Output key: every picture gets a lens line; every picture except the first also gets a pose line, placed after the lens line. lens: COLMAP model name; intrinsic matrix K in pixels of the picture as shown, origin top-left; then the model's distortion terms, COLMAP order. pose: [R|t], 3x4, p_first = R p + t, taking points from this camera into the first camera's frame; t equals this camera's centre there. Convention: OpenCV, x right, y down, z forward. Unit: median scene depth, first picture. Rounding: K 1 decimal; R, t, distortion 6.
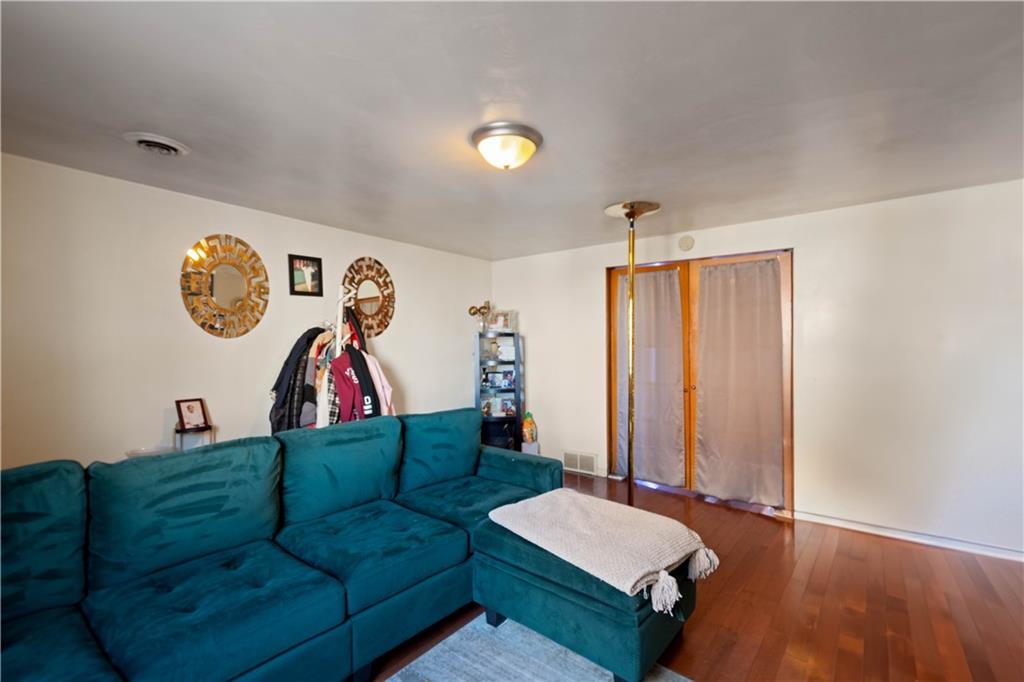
lens RADIAL K [[439.3, 0, 512.0], [0, 439.3, 341.0], [0, 0, 1]] dist [0.000278, -0.000014]
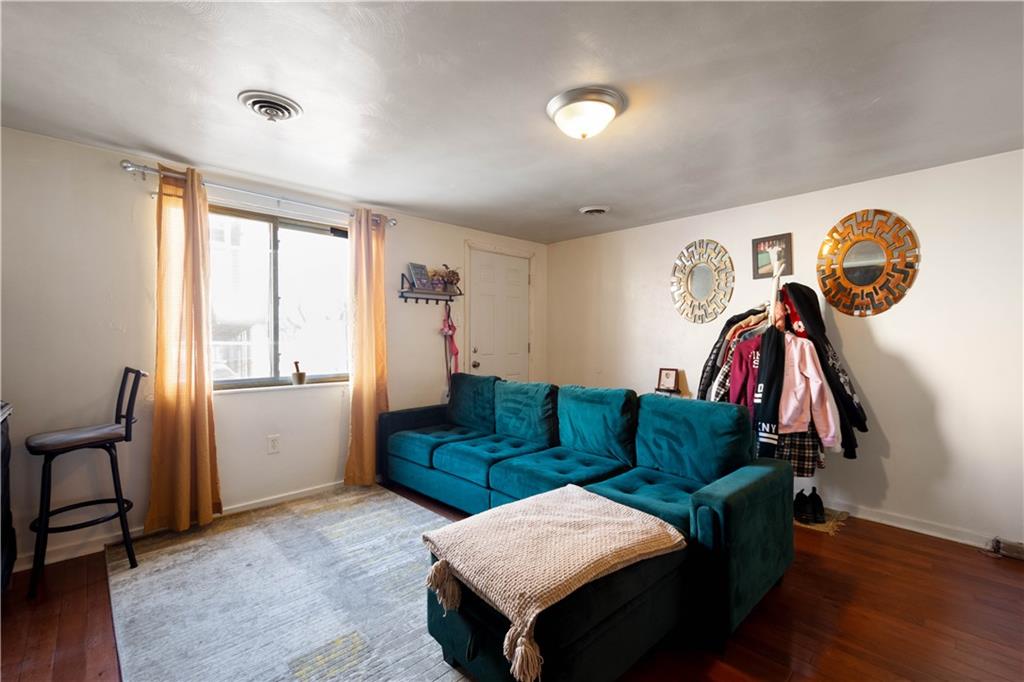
lens RADIAL K [[448.2, 0, 512.0], [0, 448.2, 341.0], [0, 0, 1]] dist [0.000026, -0.000062]
pose [[-0.123354, 0.015359, -0.992244, 0.606532], [0.023383, 0.999648, 0.012567, 0.013005], [0.992087, -0.021651, -0.123670, 0.566315]]
